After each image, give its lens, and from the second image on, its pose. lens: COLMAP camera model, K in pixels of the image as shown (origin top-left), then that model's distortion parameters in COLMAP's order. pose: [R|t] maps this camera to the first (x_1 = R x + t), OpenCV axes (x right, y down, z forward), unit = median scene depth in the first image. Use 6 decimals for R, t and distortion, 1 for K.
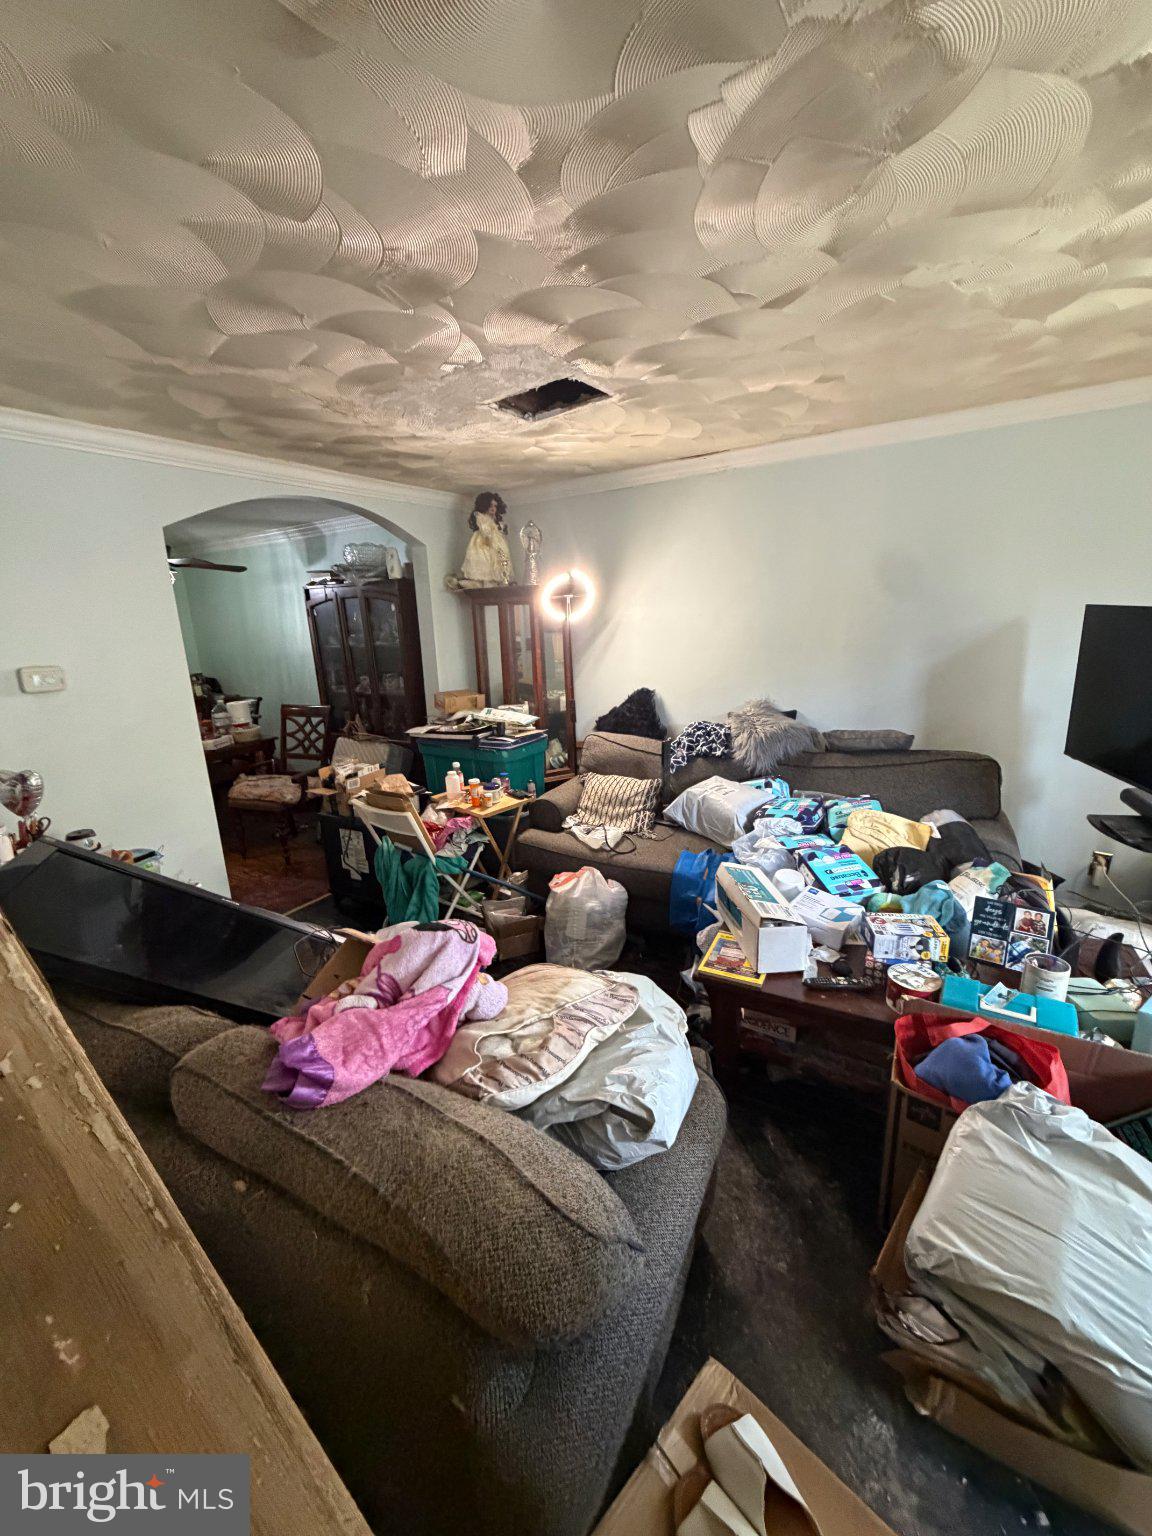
lens RADIAL K [[617.1, 0, 579.0], [0, 617.1, 766.6], [0, 0, 1]] dist [-0.000561, -0.000011]
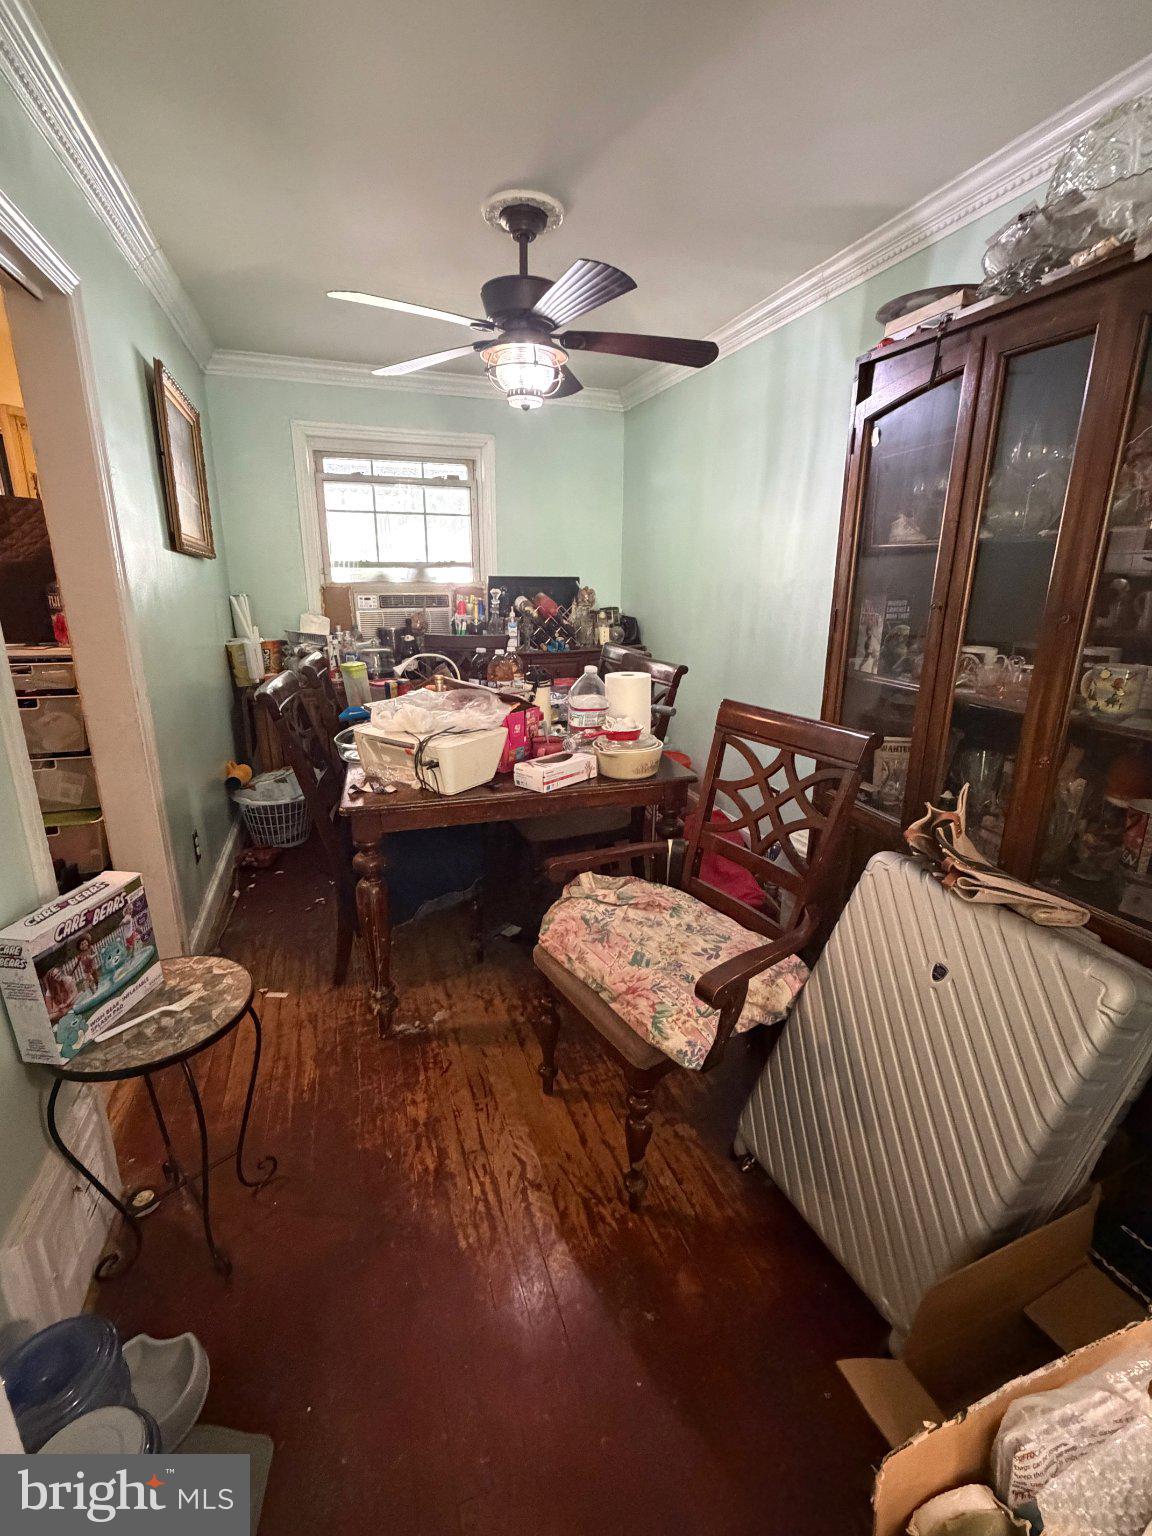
lens RADIAL K [[669.2, 0, 577.0], [0, 669.2, 764.1], [0, 0, 1]] dist [-0.000836, -0.000020]
pose [[0.778091, 0.214356, -0.590445, -0.309710], [-0.191454, 0.976177, 0.102094, -0.087423], [0.598264, 0.033605, 0.800594, 0.636642]]
